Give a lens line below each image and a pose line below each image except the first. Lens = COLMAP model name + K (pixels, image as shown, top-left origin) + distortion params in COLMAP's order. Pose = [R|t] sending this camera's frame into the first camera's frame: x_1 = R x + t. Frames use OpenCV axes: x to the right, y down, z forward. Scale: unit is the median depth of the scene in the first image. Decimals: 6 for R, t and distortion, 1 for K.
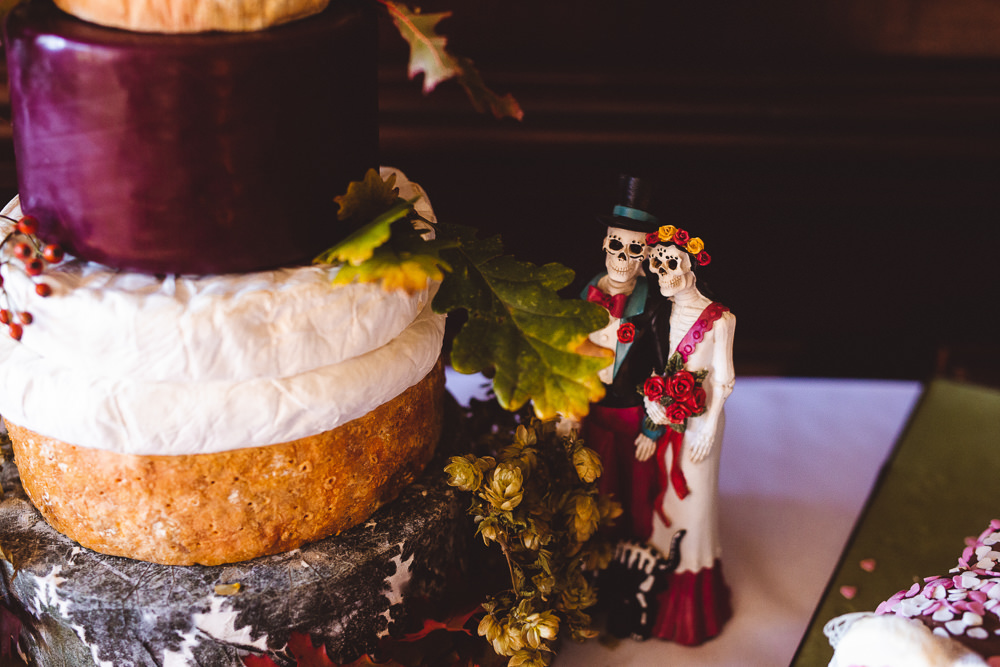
lens RADIAL K [[1424.2, 0, 500.0], [0, 1424.2, 333.5], [0, 0, 1]] dist [-0.021483, 0.059311]
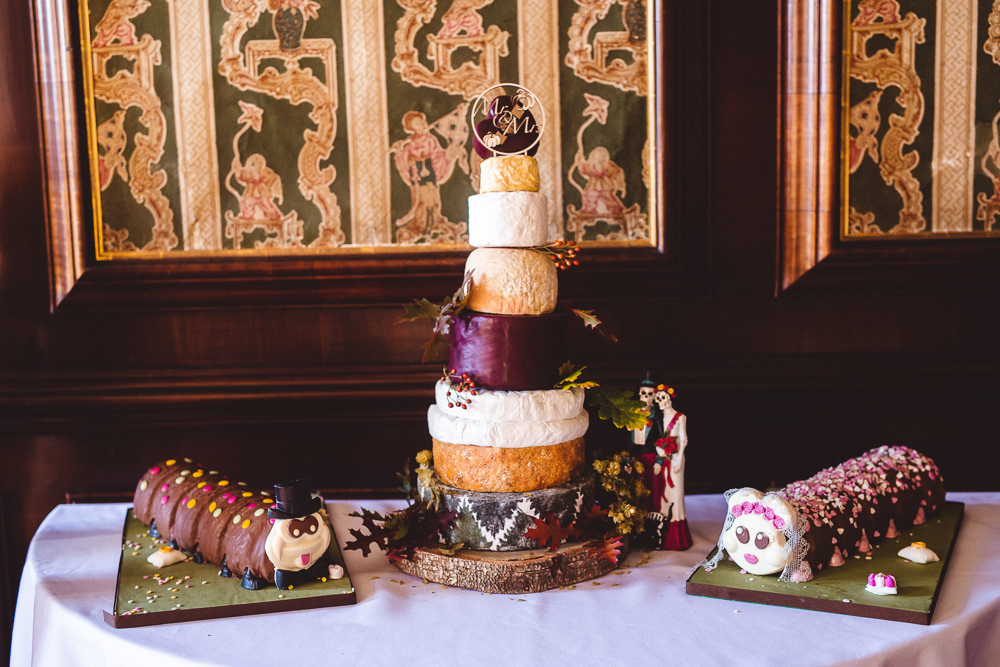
lens RADIAL K [[1424.2, 0, 500.0], [0, 1424.2, 333.5], [0, 0, 1]] dist [-0.021483, 0.059311]
pose [[0.997345, -0.018030, 0.070549, -0.466426], [0.040758, 0.941095, -0.335678, 0.886079], [-0.060341, 0.337662, 0.939331, -1.984182]]
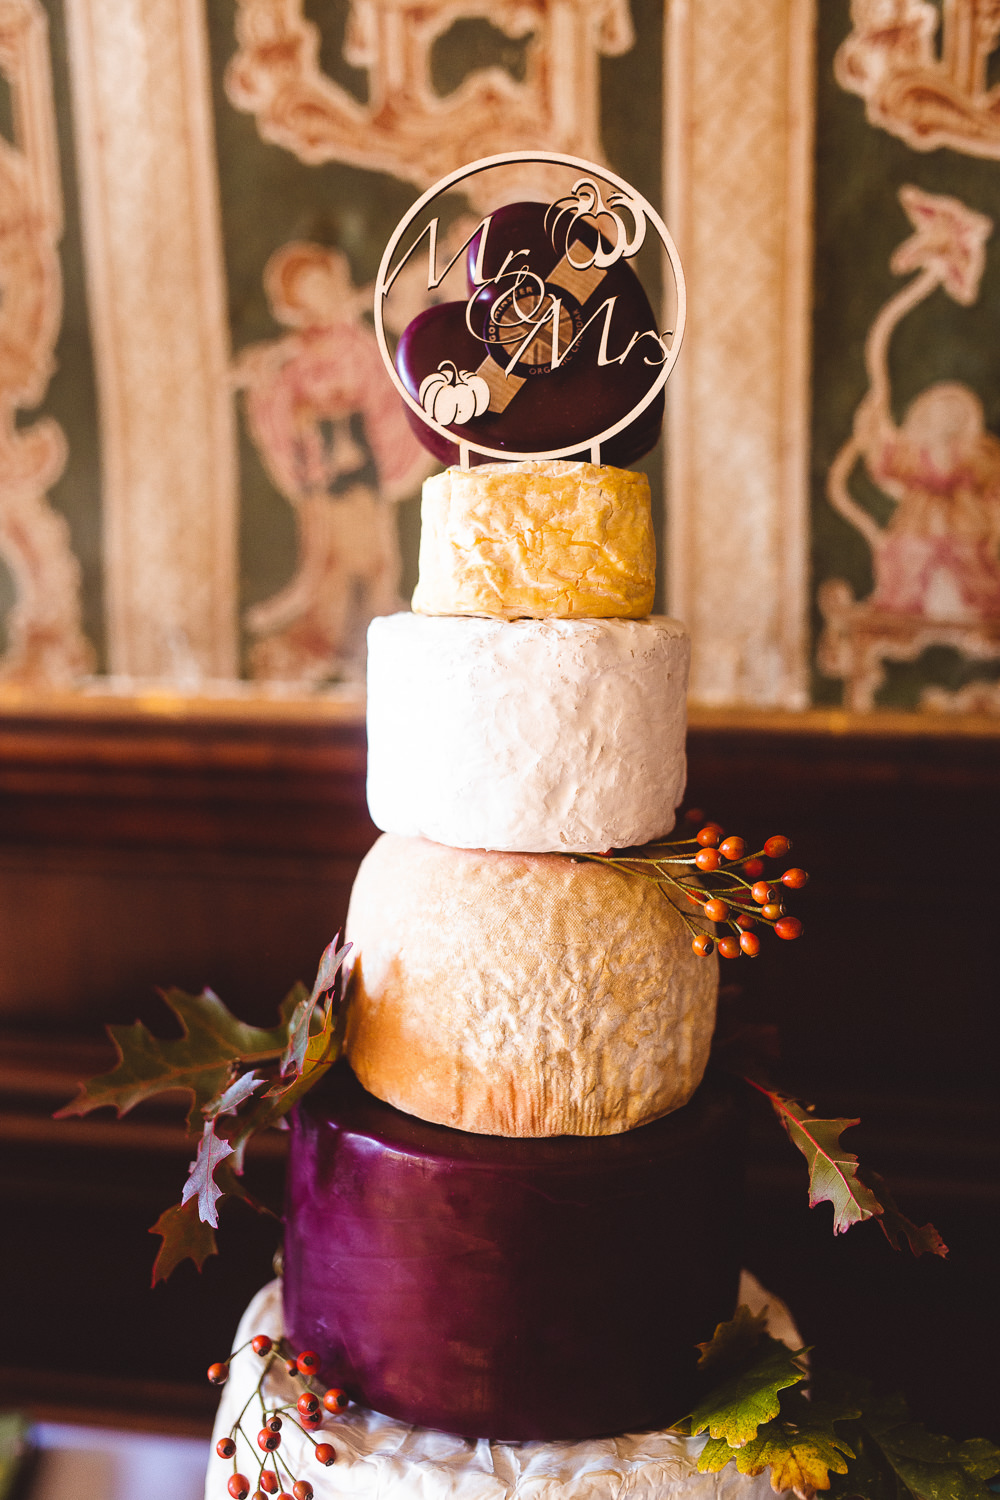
lens RADIAL K [[2136.3, 0, 500.0], [0, 2136.3, 750.0], [0, 0, 1]] dist [-0.021483, 0.059311]
pose [[0.995180, 0.024146, -0.095044, -0.119560], [-0.046212, 0.970320, -0.237368, -0.127390], [0.086491, 0.240616, 0.966759, -0.209279]]
